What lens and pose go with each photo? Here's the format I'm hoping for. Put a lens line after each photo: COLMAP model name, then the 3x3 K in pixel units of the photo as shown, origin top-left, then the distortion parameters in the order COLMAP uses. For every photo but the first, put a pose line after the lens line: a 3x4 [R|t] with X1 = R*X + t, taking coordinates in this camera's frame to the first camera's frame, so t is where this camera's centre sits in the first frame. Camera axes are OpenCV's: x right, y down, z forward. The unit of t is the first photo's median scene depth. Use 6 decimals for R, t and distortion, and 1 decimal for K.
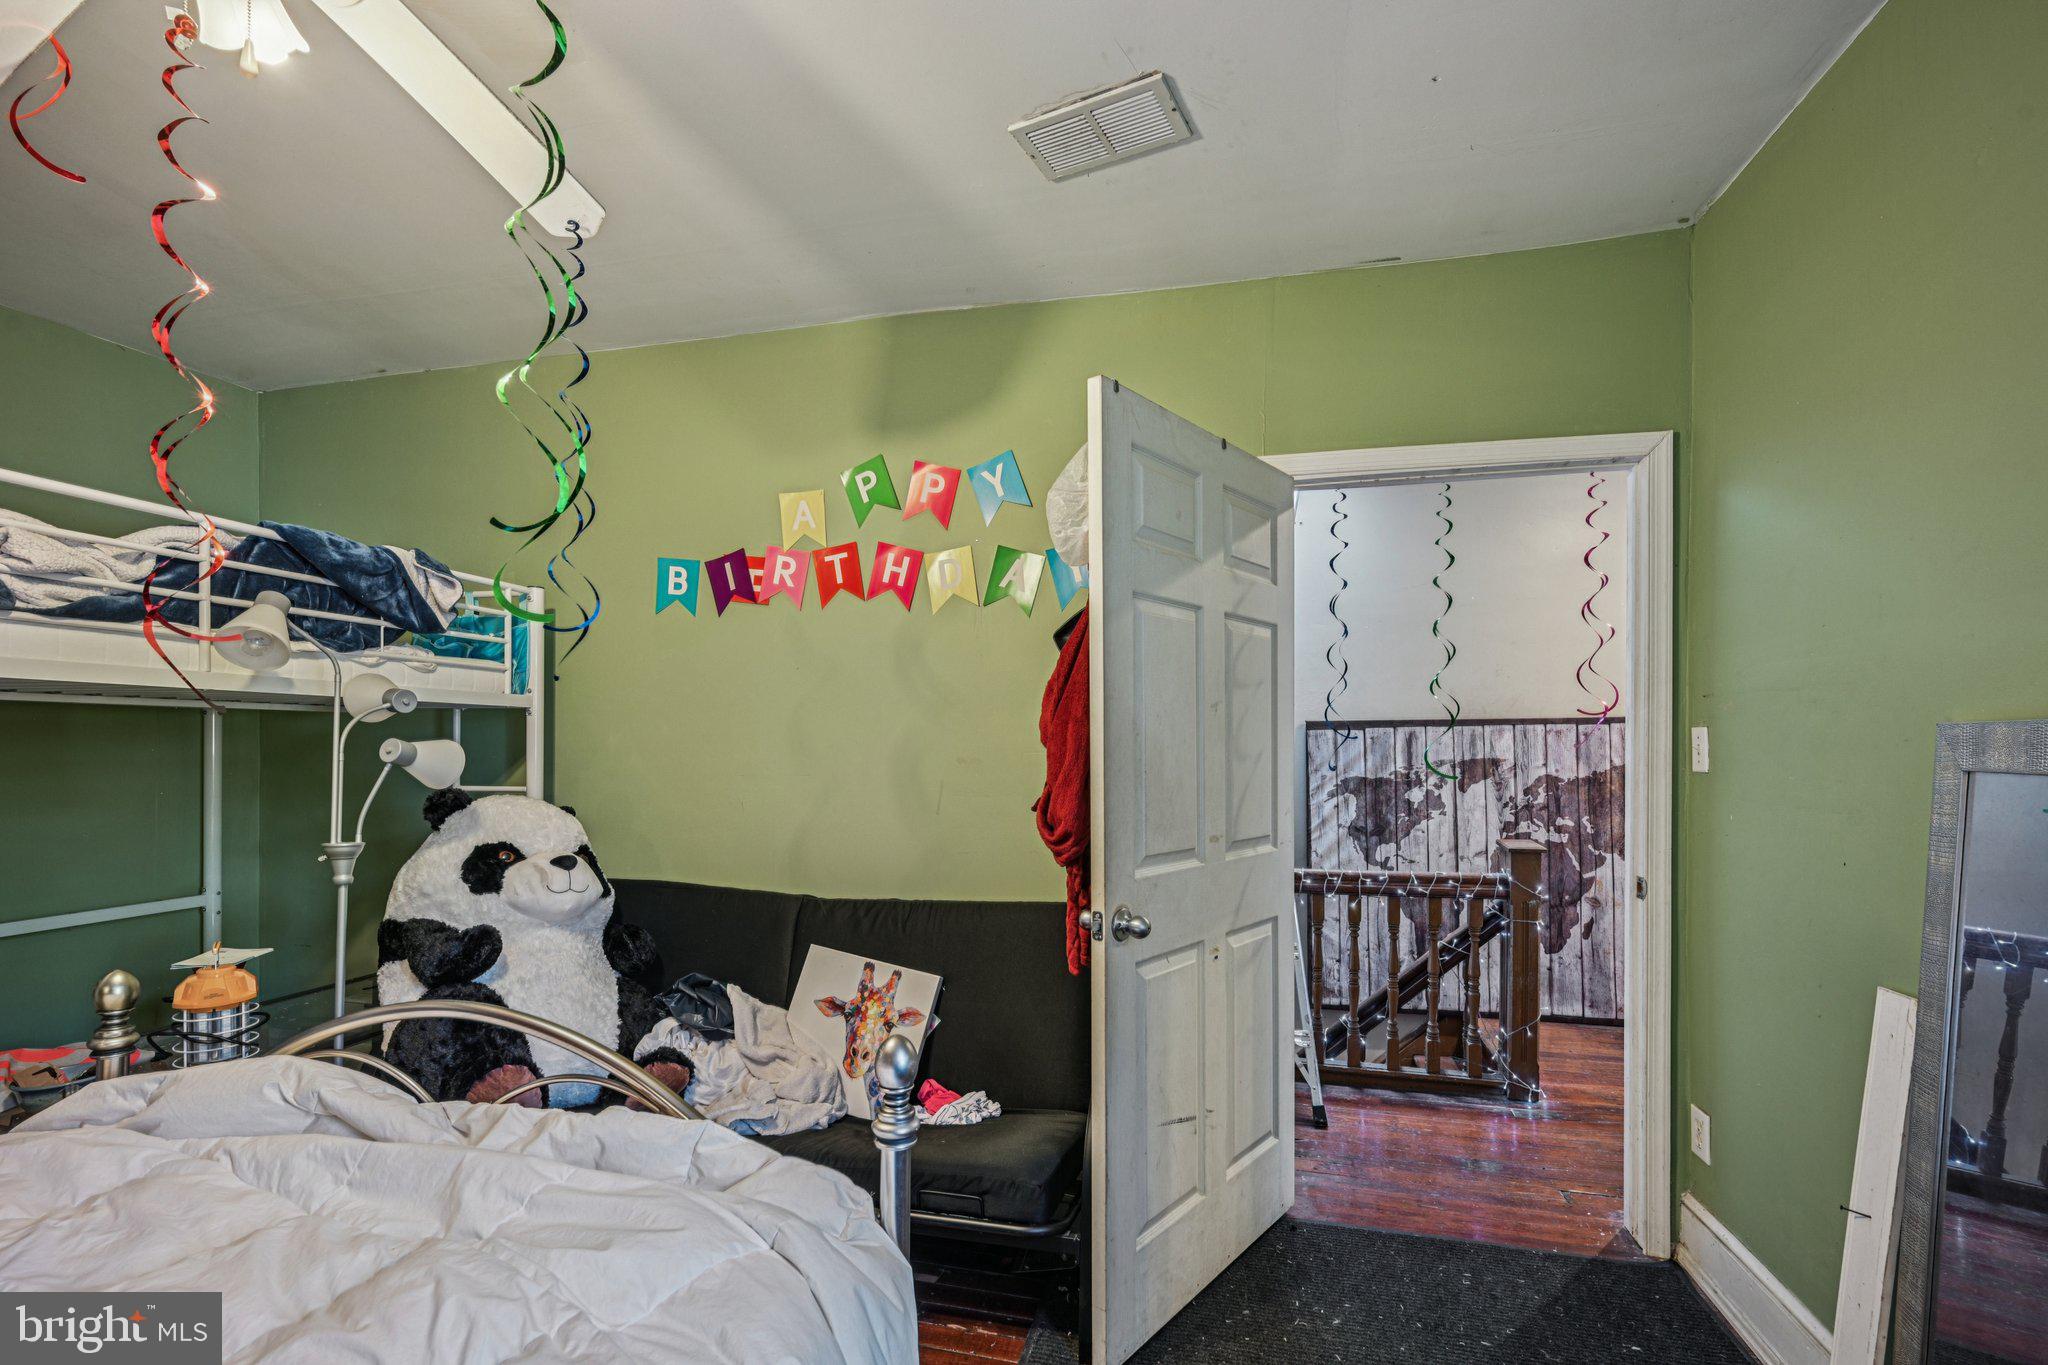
lens RADIAL K [[894.3, 0, 1015.4], [0, 894.3, 747.9], [0, 0, 1]] dist [-0.000813, 0.000235]
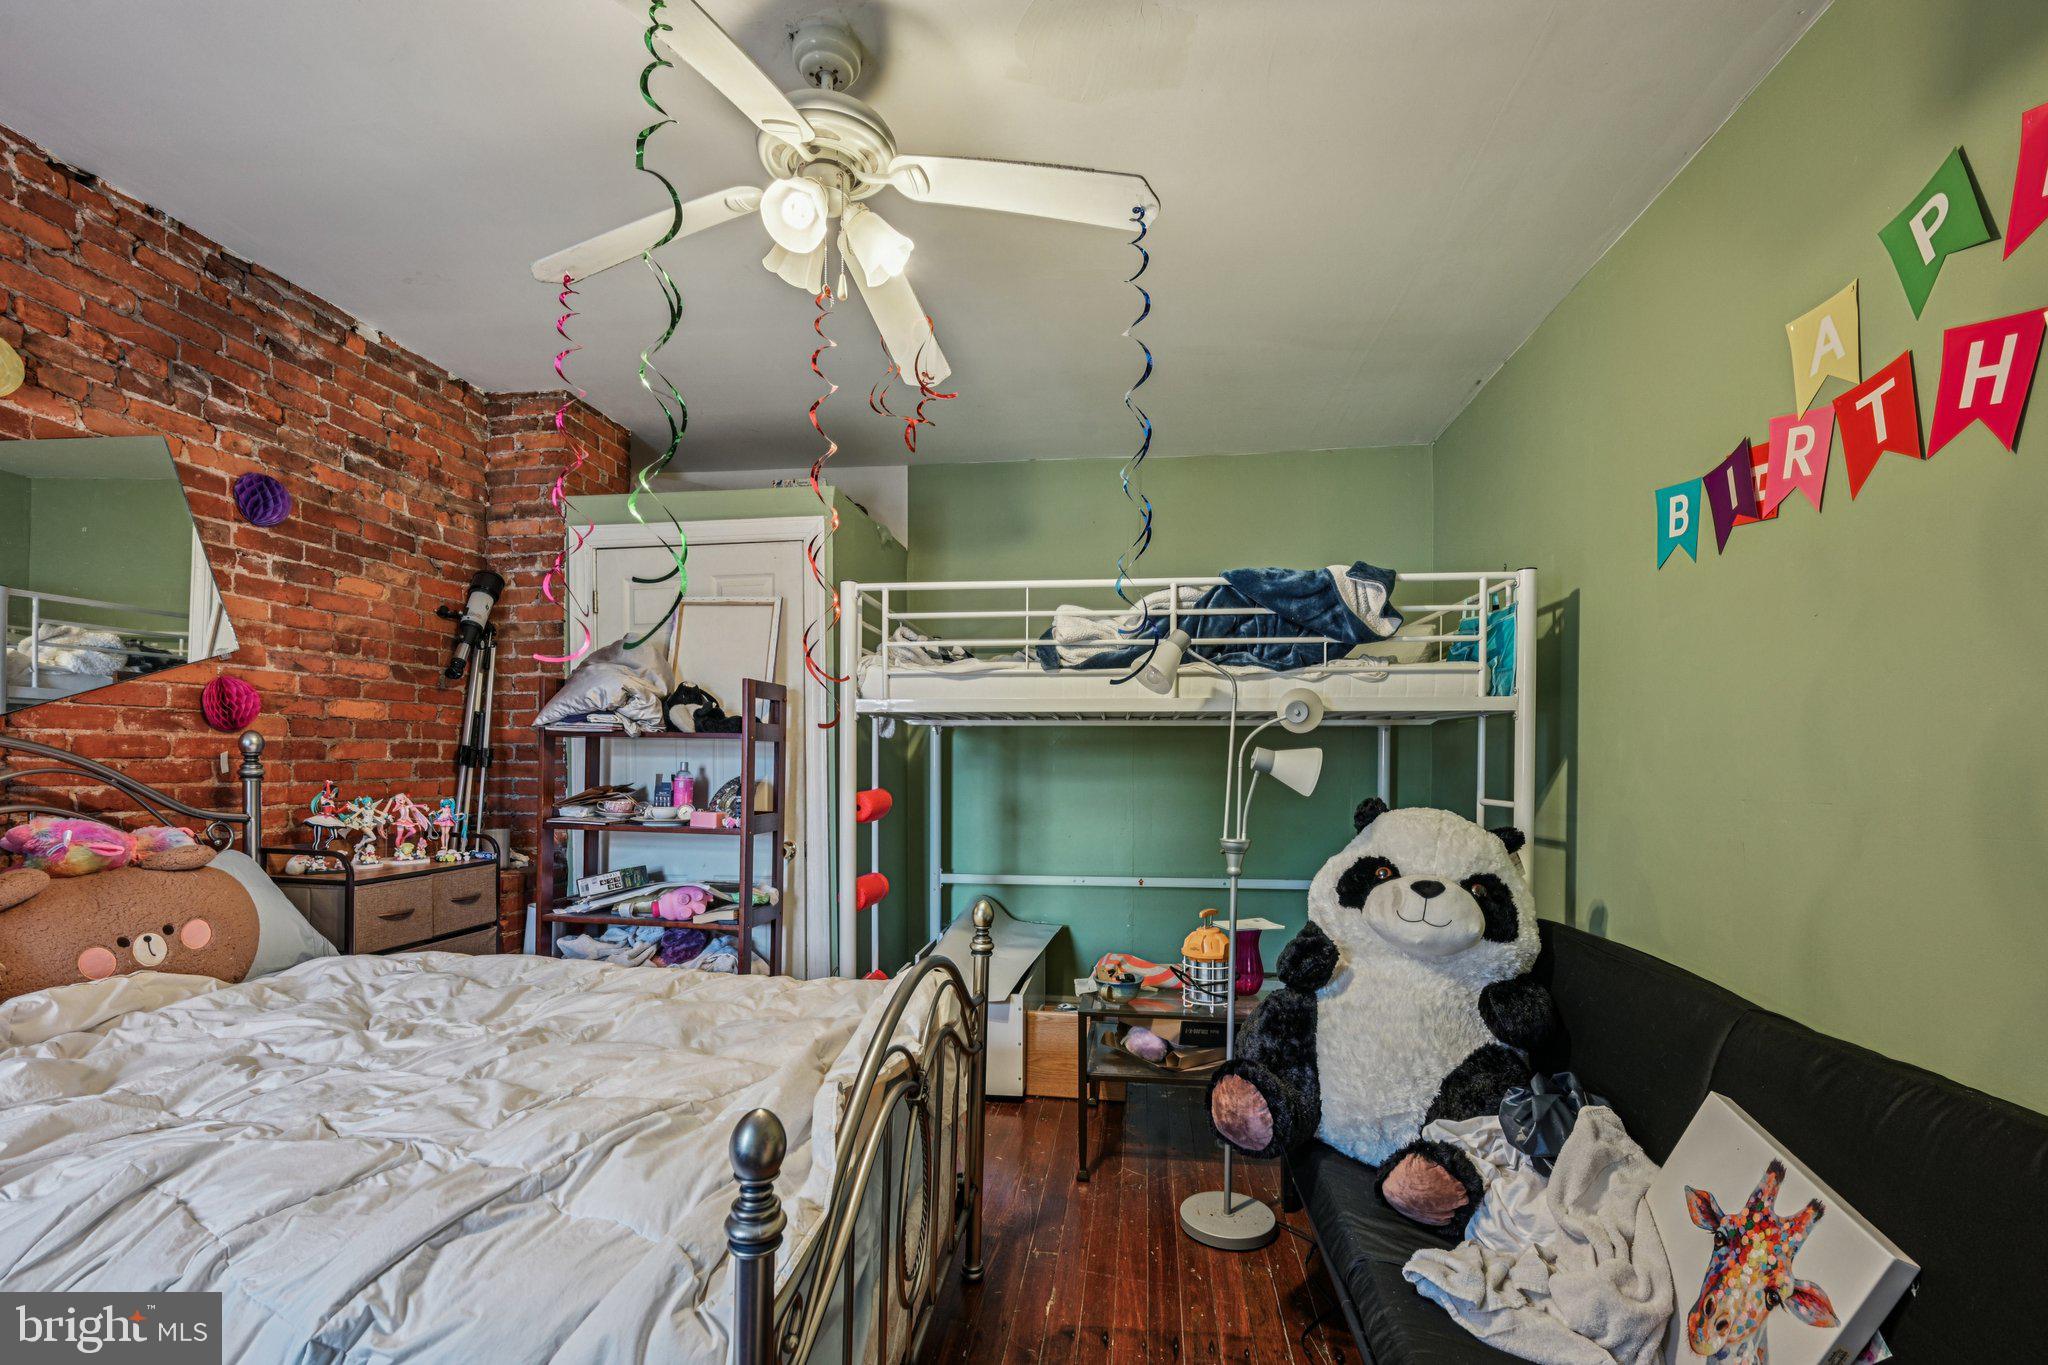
lens RADIAL K [[894.3, 0, 1035.7], [0, 894.3, 763.4], [0, 0, 1]] dist [-0.000813, 0.000235]
pose [[0.147030, 0.001737, -0.989131, 0.291804], [-0.002372, 0.999996, 0.001404, 0.007174], [0.989129, 0.002140, 0.147033, 0.498007]]
